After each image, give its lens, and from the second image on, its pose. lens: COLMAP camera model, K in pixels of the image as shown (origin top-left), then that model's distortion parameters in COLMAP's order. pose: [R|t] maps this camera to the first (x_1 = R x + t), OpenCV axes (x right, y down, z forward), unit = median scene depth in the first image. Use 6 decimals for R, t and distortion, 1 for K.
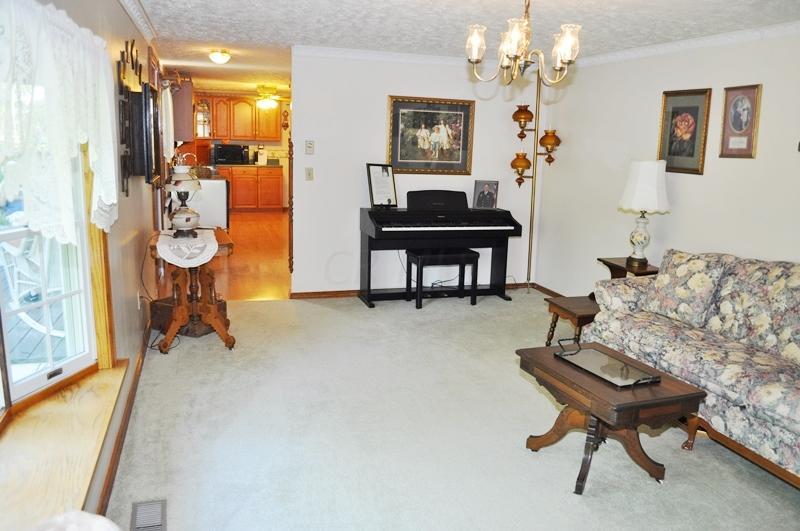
lens RADIAL K [[628.1, 0, 411.4], [0, 628.1, 268.9], [0, 0, 1]] dist [-0.081822, 0.003222]
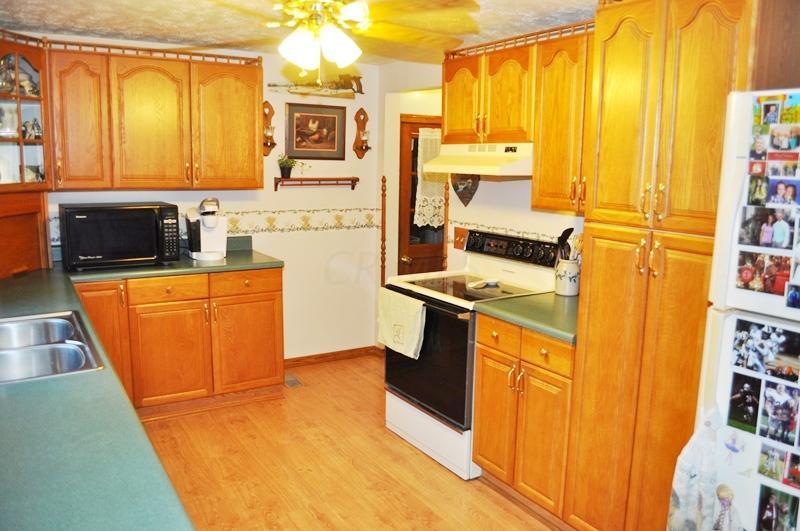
lens RADIAL K [[628.1, 0, 411.4], [0, 628.1, 268.9], [0, 0, 1]] dist [-0.081822, 0.003222]
pose [[0.963493, -0.045610, 0.263819, -0.226322], [0.053156, 0.998354, -0.021533, -0.149962], [-0.262402, 0.034770, 0.964332, 0.652447]]
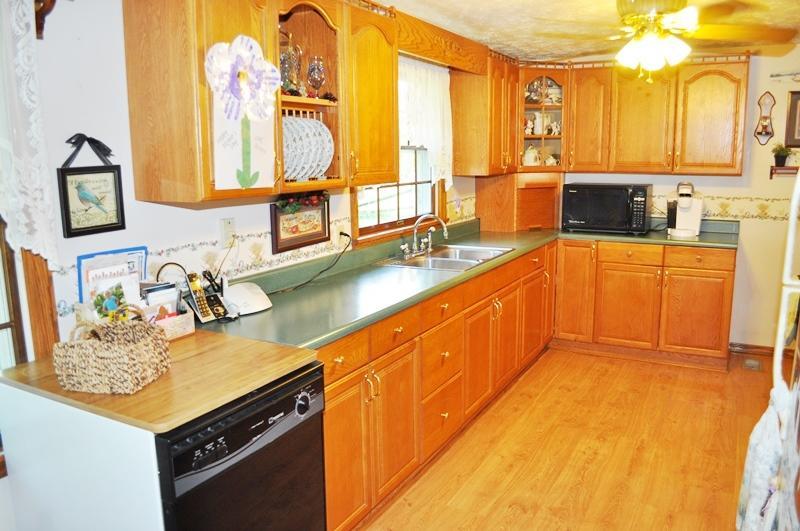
lens RADIAL K [[628.1, 0, 411.4], [0, 628.1, 268.9], [0, 0, 1]] dist [-0.081822, 0.003222]
pose [[0.702016, 0.102390, -0.704762, -0.089189], [-0.117219, 0.992726, 0.027465, -0.138809], [0.702448, 0.063331, 0.708912, 0.618192]]
